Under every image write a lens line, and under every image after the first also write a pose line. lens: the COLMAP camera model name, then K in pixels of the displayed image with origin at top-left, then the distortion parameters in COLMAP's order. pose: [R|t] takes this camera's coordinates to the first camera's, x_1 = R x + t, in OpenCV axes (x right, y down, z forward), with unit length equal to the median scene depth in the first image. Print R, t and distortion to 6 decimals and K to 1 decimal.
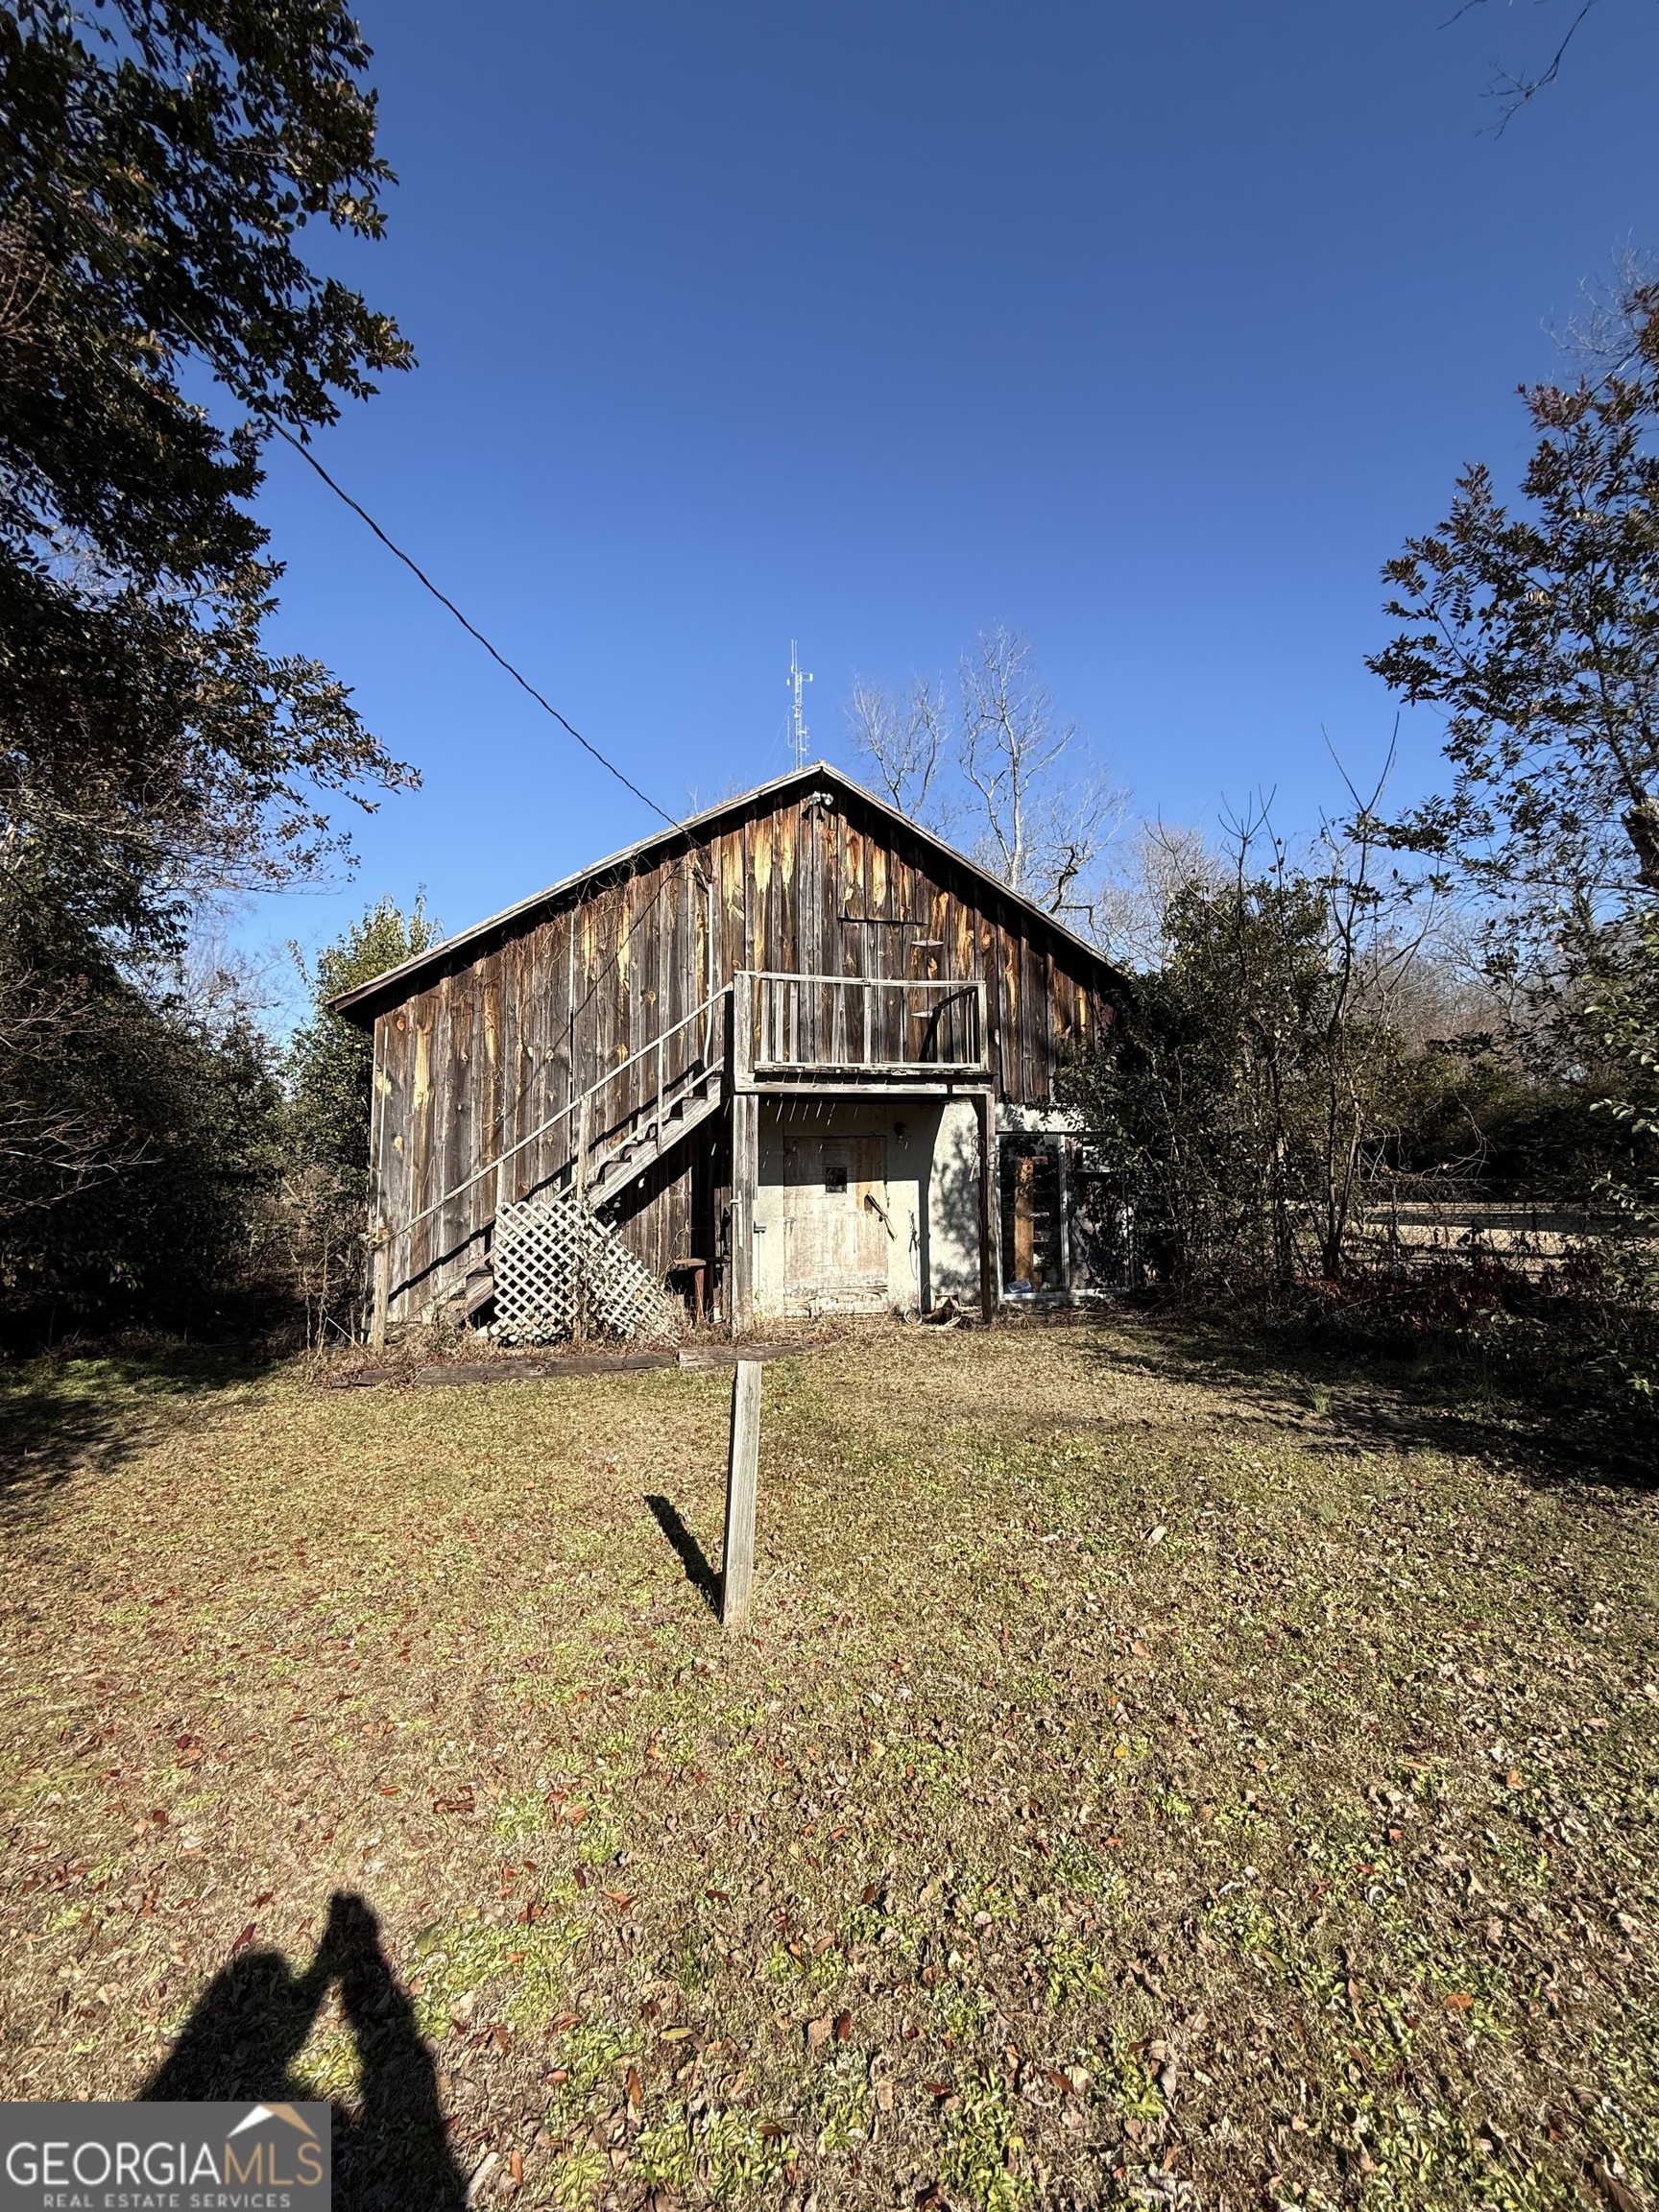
lens RADIAL K [[889.7, 0, 807.2], [0, 889.7, 1109.3], [0, 0, 1]] dist [0.003679, -0.000505]
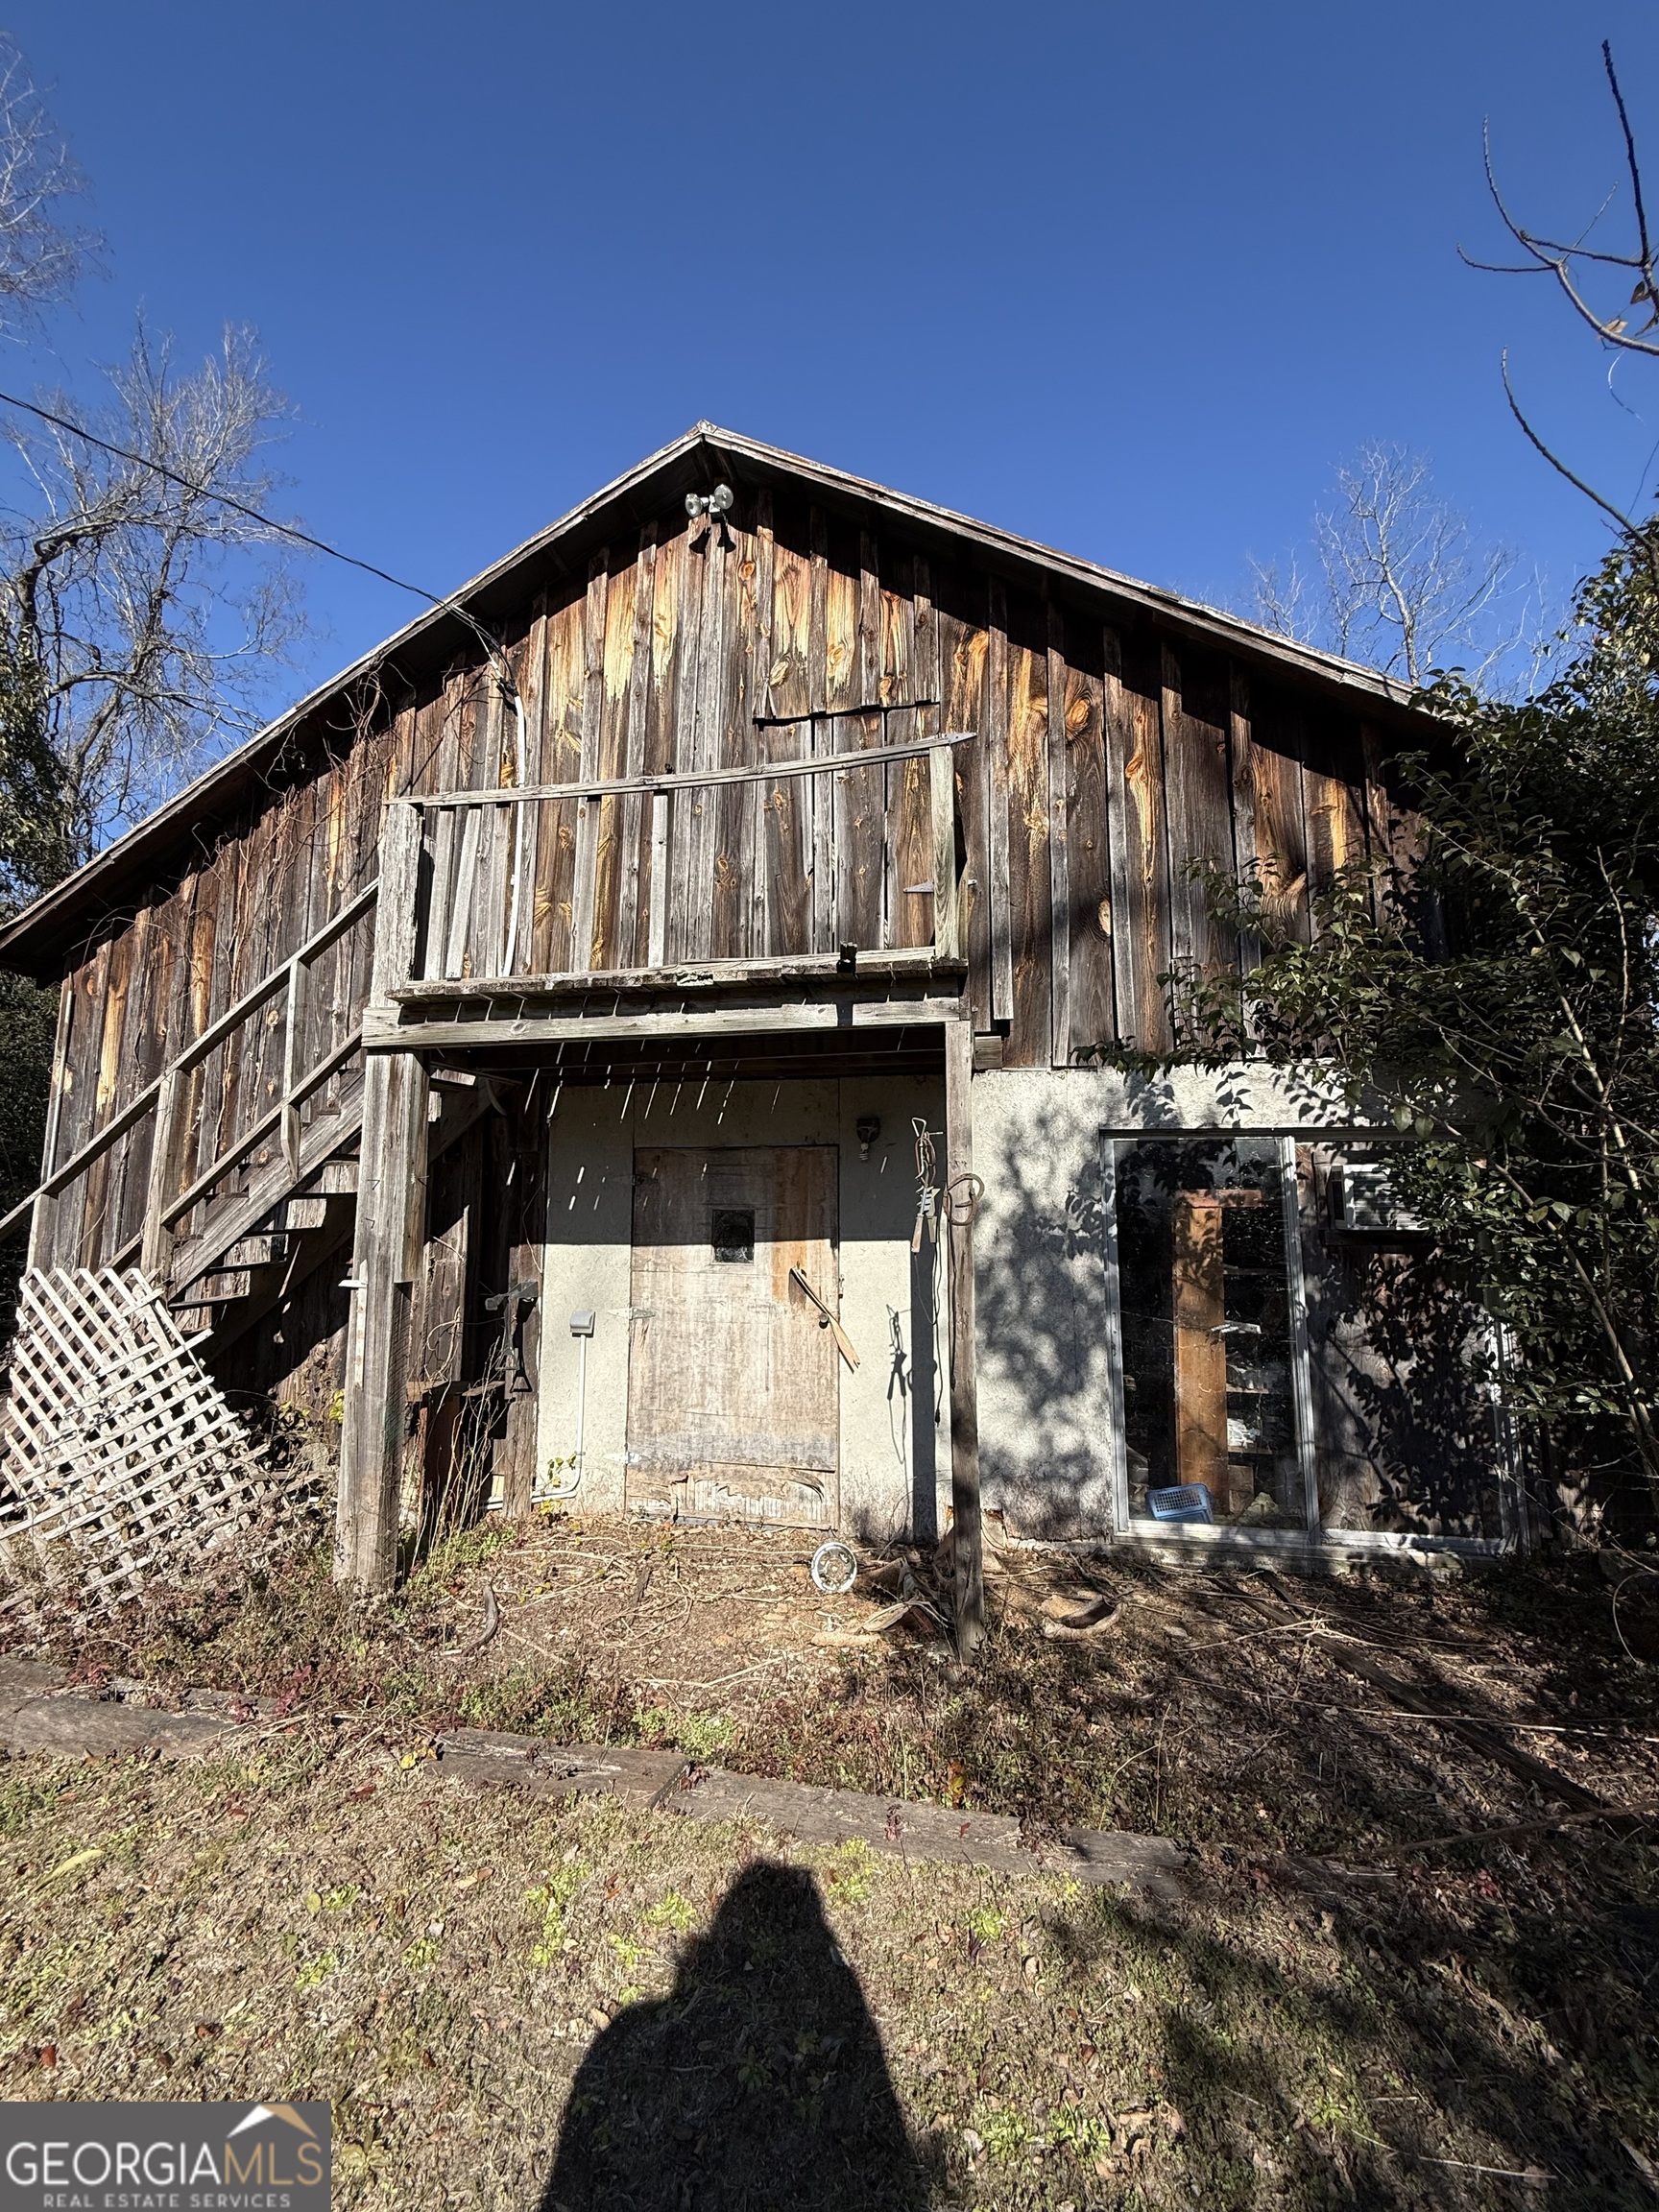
lens RADIAL K [[889.7, 0, 806.5], [0, 889.7, 1103.6], [0, 0, 1]] dist [0.003679, -0.000505]
pose [[0.907188, -0.038853, -0.418927, 0.266184], [0.019878, 0.998573, -0.049568, 0.030872], [0.420255, 0.036640, 0.906666, 0.551463]]
